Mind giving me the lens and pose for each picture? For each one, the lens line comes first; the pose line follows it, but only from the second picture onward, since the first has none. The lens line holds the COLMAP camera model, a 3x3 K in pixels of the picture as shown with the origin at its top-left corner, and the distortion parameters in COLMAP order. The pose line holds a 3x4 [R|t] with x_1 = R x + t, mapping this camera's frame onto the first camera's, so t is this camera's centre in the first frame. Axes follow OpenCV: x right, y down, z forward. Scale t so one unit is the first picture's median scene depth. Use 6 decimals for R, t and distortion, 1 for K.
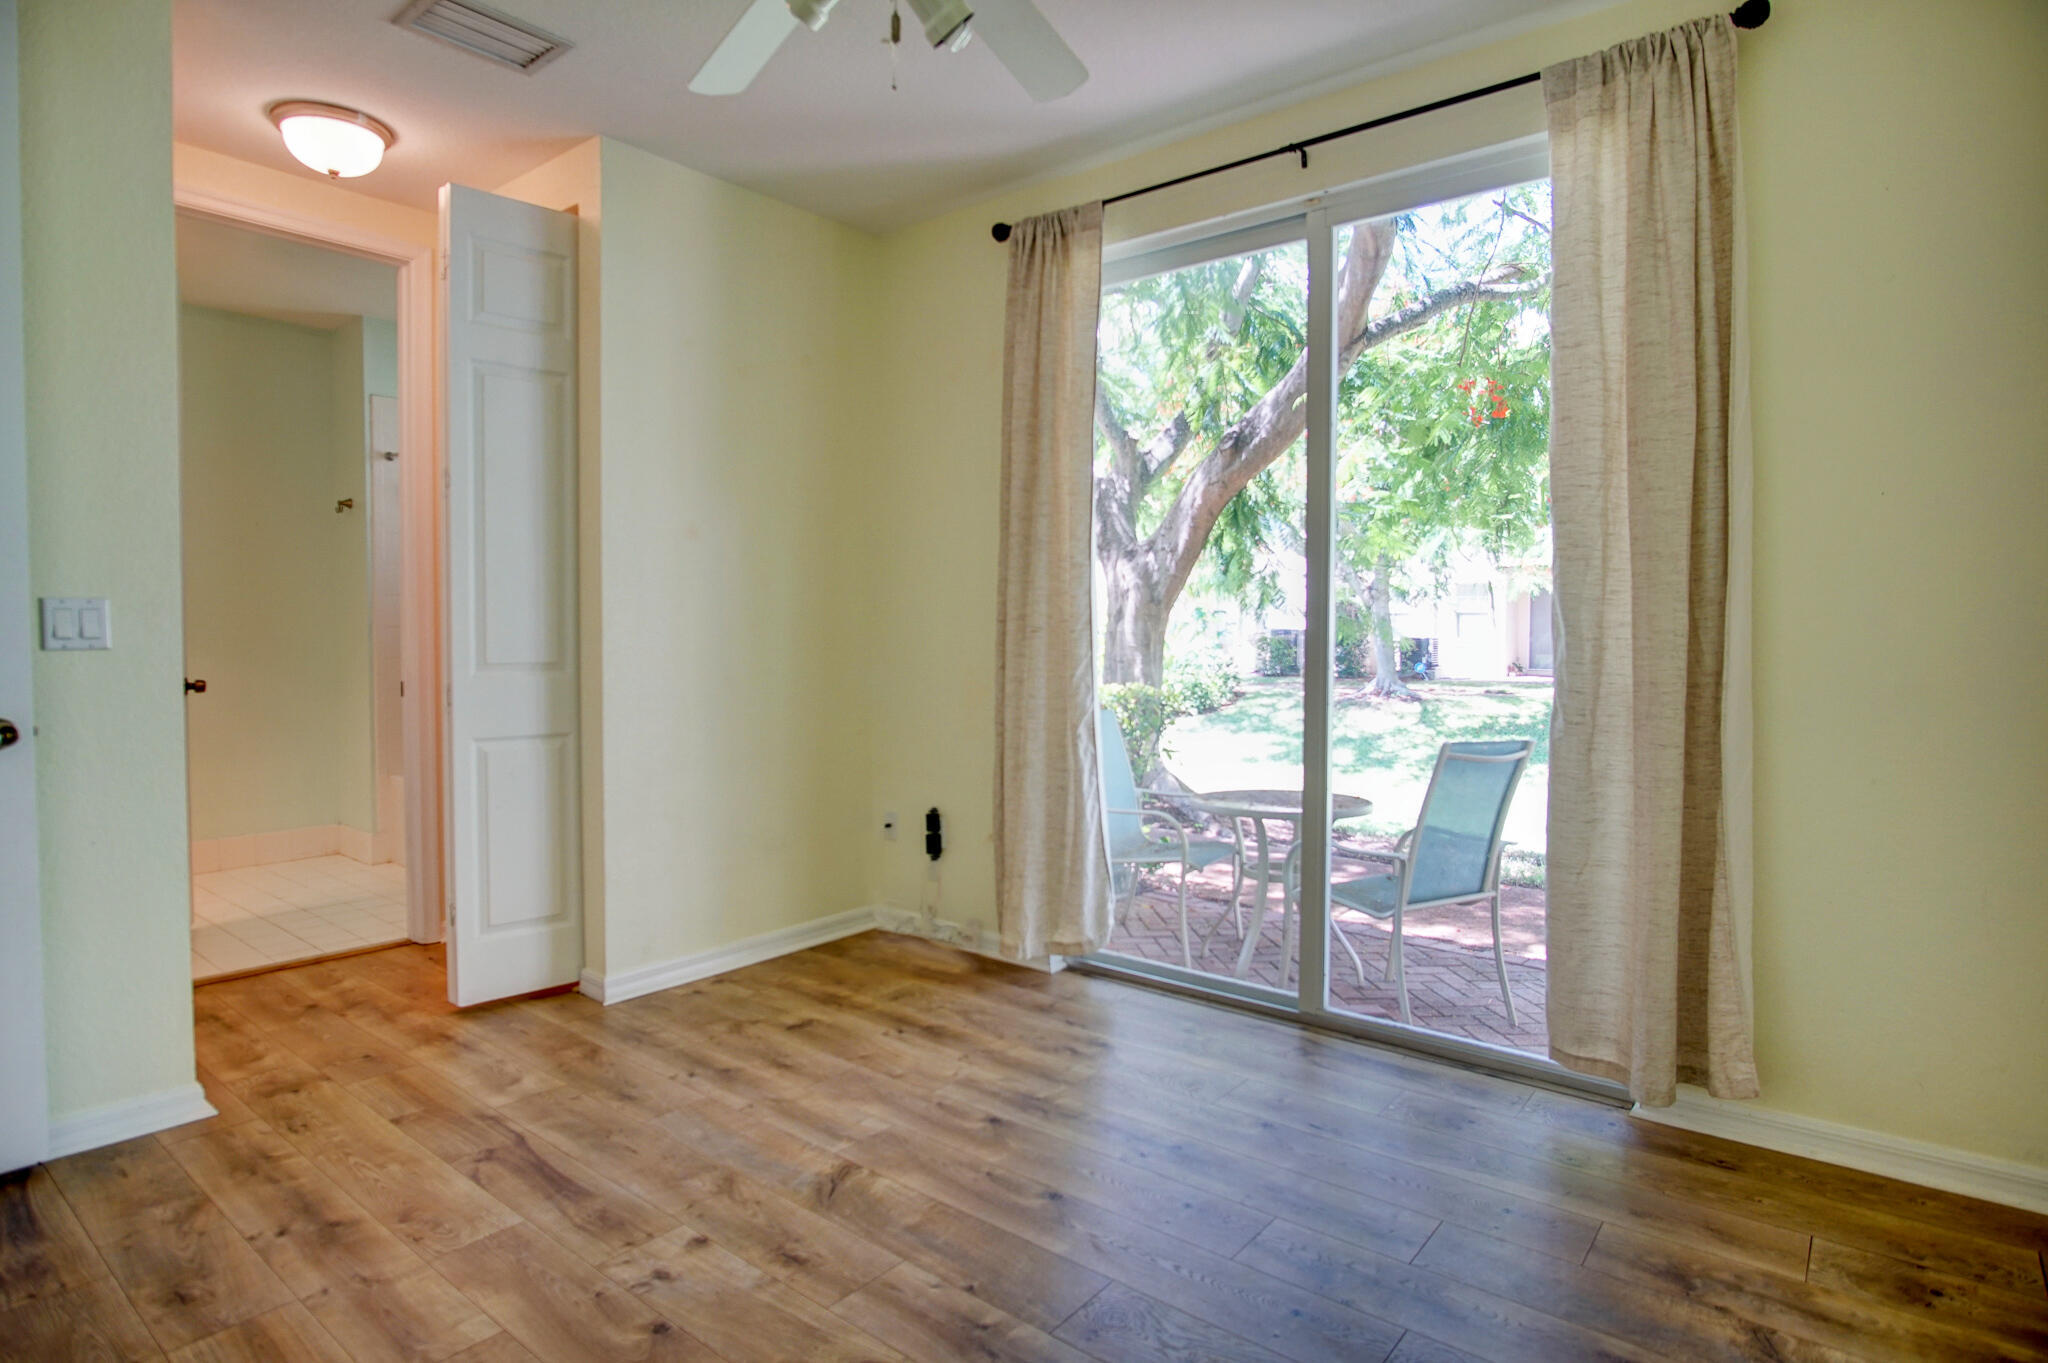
lens RADIAL K [[1097.7, 0, 1024.0], [0, 1097.7, 681.5], [0, 0, 1]] dist [-0.024720, 0.002822]
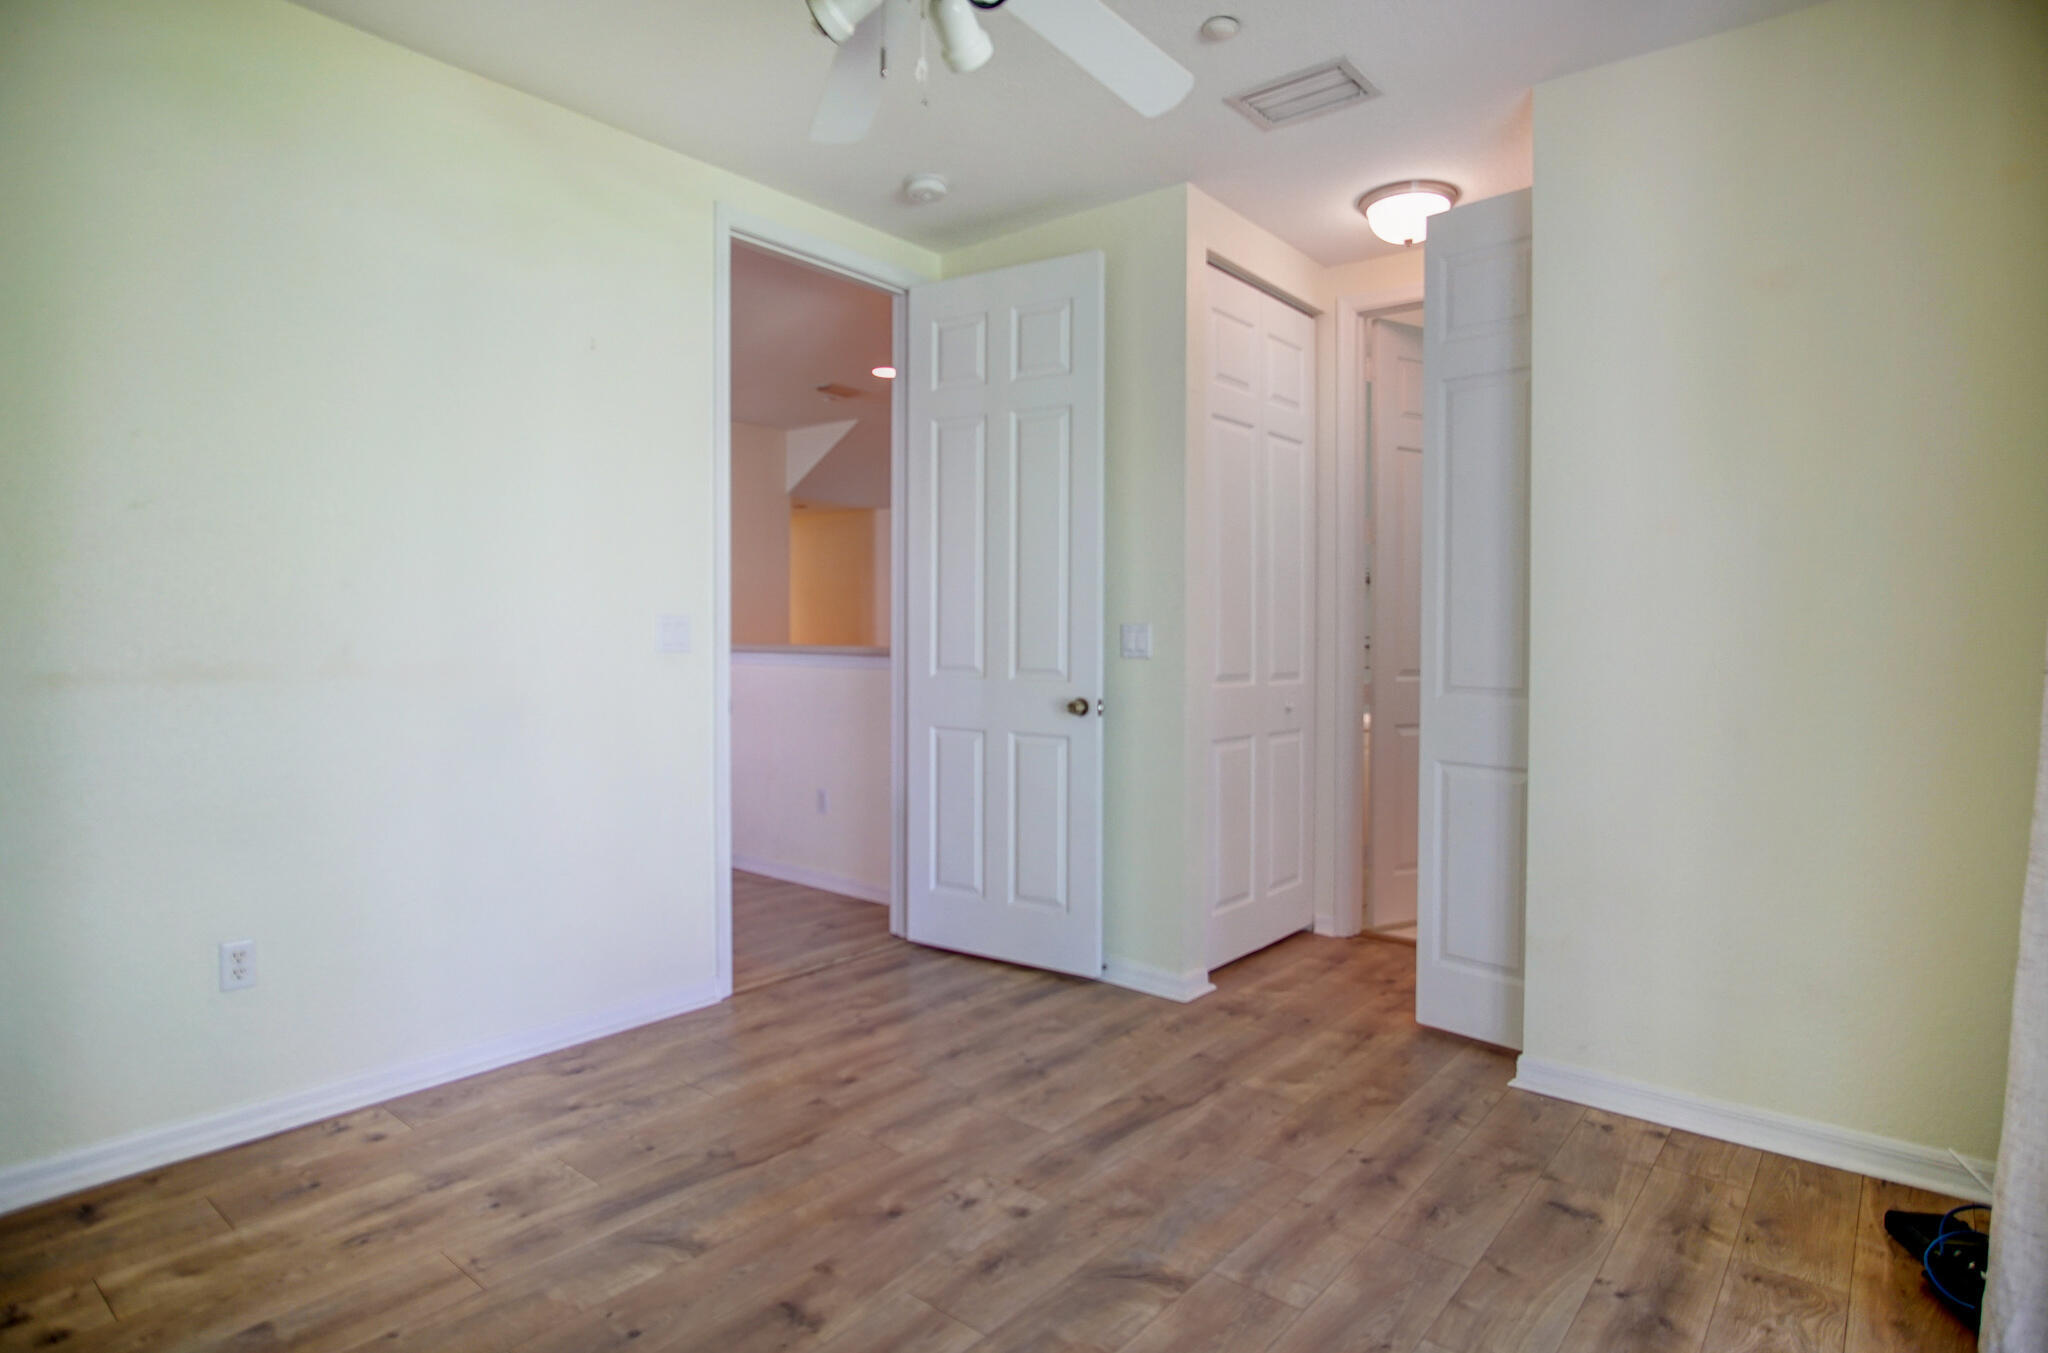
lens RADIAL K [[1090.3, 0, 1024.0], [0, 1090.3, 676.5], [0, 0, 1]] dist [-0.027934, 0.000483]
pose [[-0.012340, 0.034643, -0.999324, 0.585344], [-0.059936, 0.997577, 0.035322, -0.044055], [0.998126, 0.060332, -0.010234, 0.752889]]
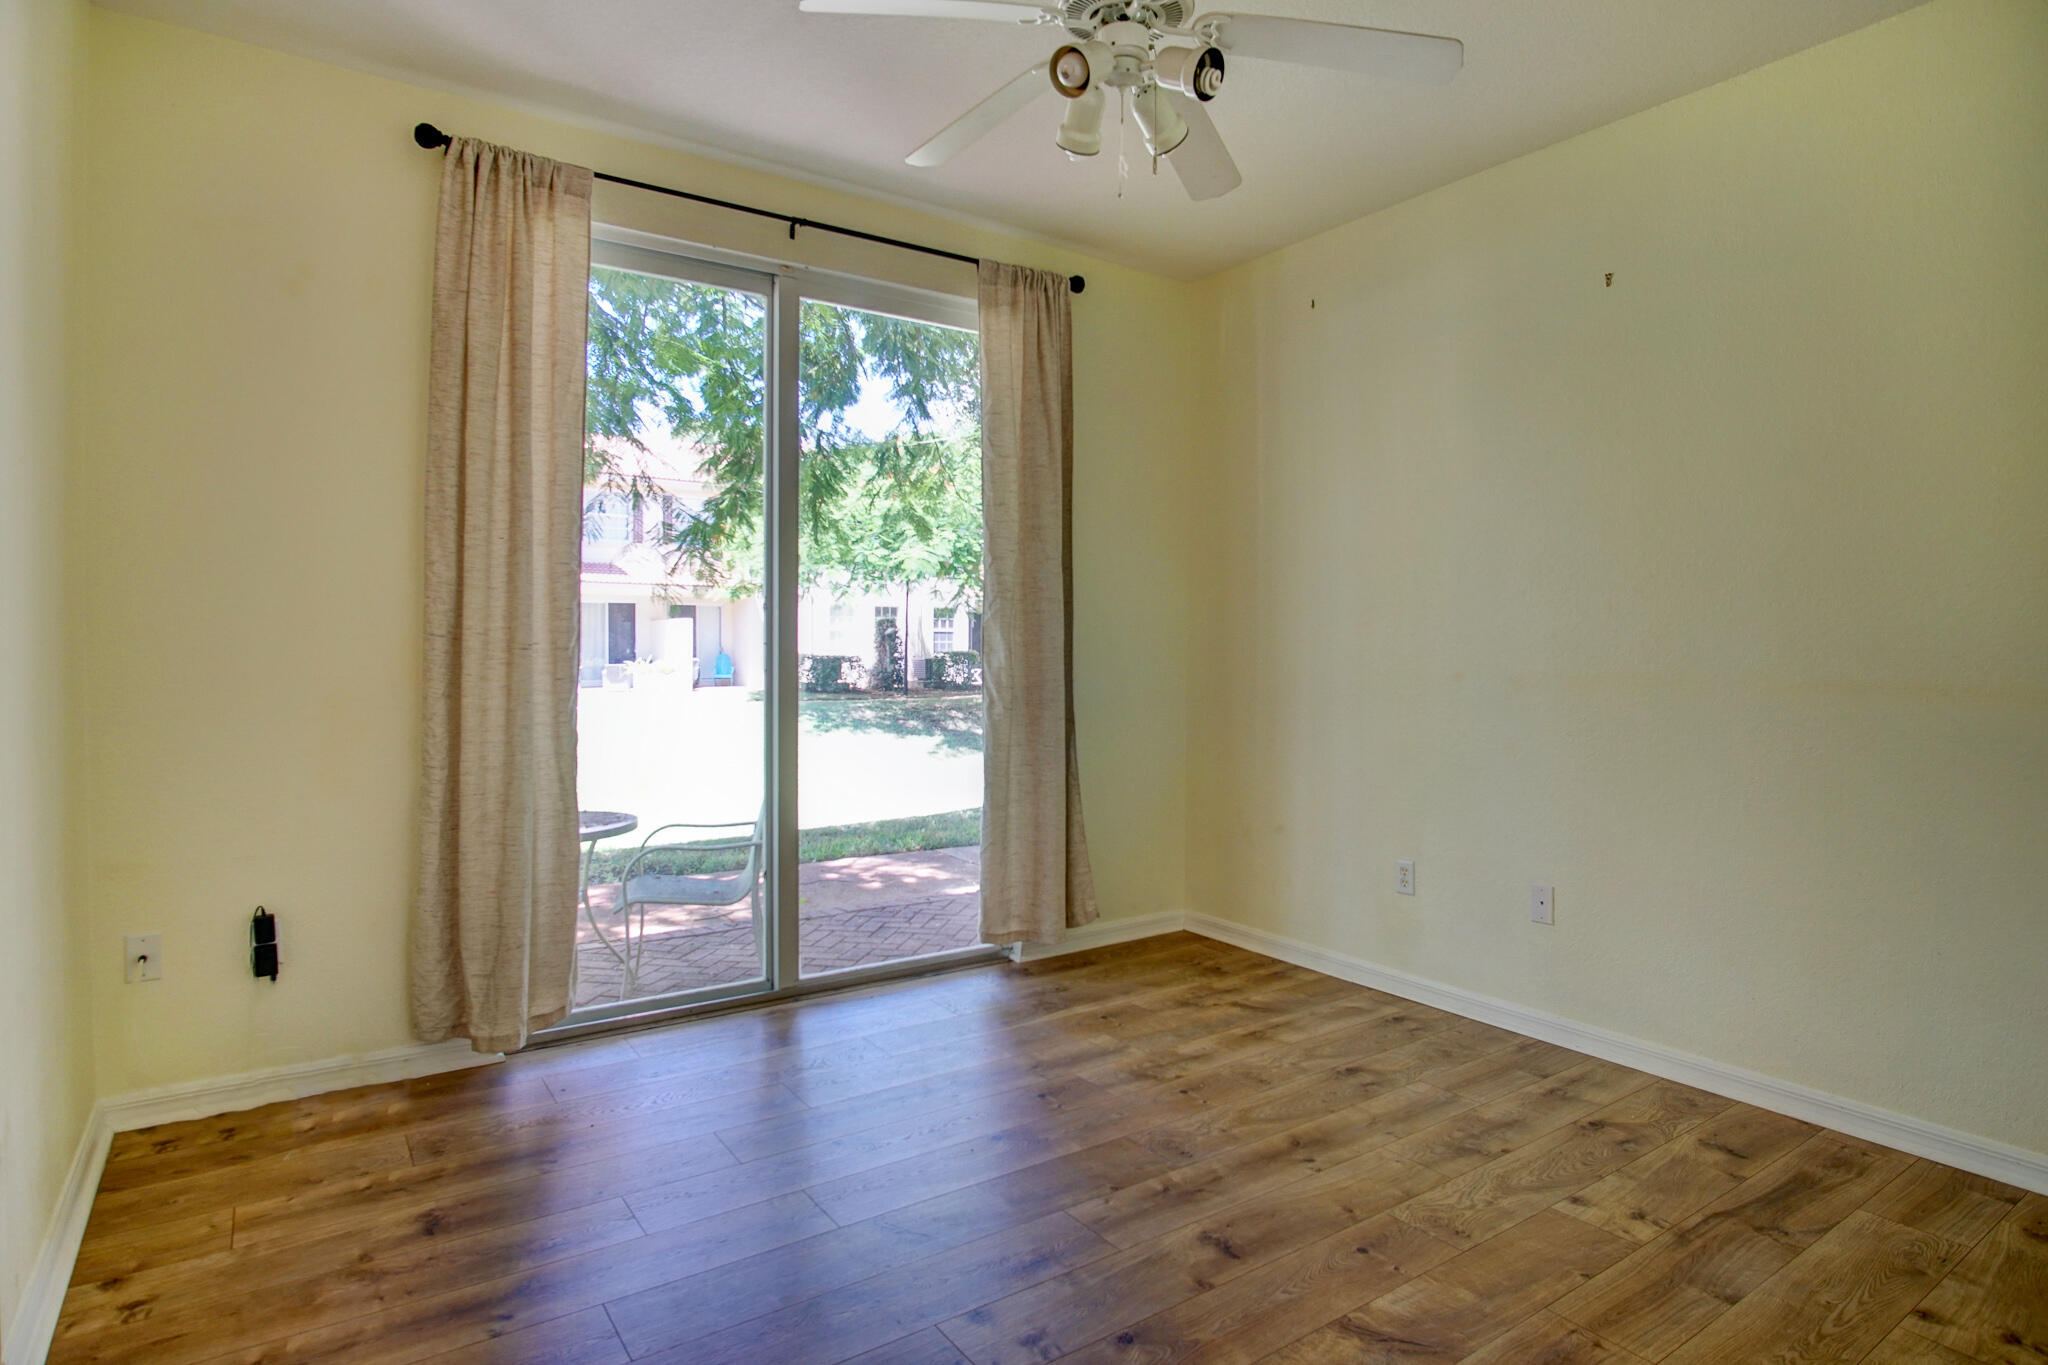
lens RADIAL K [[1097.7, 0, 1024.0], [0, 1097.7, 682.5], [0, 0, 1]] dist [-0.024720, 0.002822]
pose [[0.280265, -0.036352, 0.959234, -0.884598], [0.041101, 0.998821, 0.025844, -0.033465], [-0.959042, 0.032182, 0.281429, 0.525850]]
